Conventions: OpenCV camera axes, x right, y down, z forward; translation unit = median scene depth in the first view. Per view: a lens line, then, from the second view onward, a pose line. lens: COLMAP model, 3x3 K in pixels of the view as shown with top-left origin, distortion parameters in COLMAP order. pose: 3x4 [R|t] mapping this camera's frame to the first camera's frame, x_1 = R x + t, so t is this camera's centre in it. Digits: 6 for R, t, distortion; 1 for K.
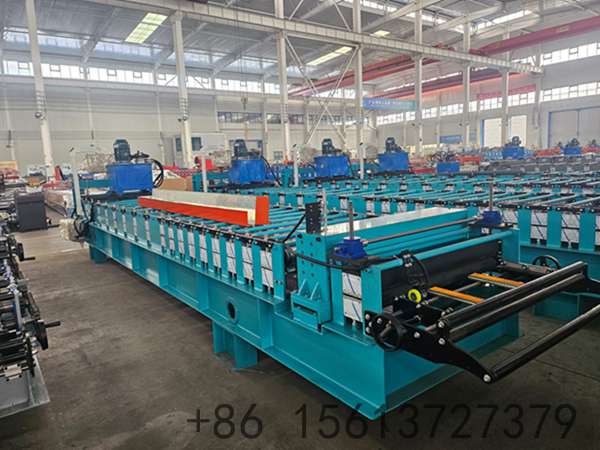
lens RADIAL K [[430.0, 0, 319.1], [0, 430.0, 222.7], [0, 0, 1]] dist [0.004539, -0.001928]
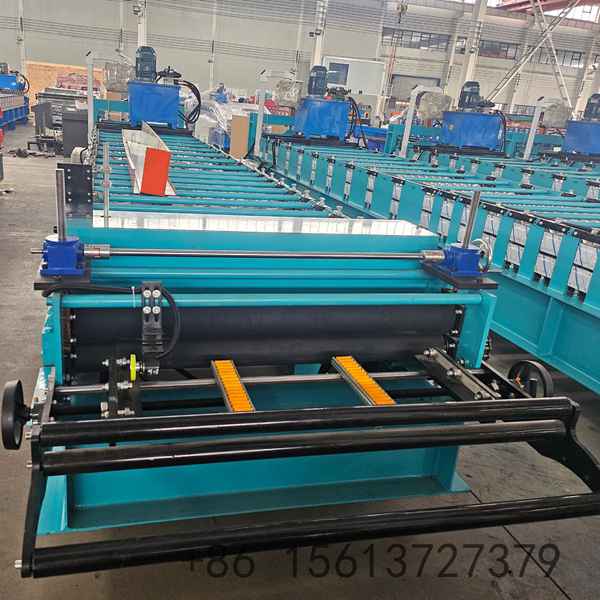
lens RADIAL K [[562.5, 0, 299.1], [0, 562.5, 322.4], [0, 0, 1]] dist [0.072043, -0.088526]
pose [[0.908356, 0.255114, -0.331370, 0.182173], [-0.177715, 0.952750, 0.246343, -0.028051], [0.378558, -0.164877, 0.910774, 0.124449]]
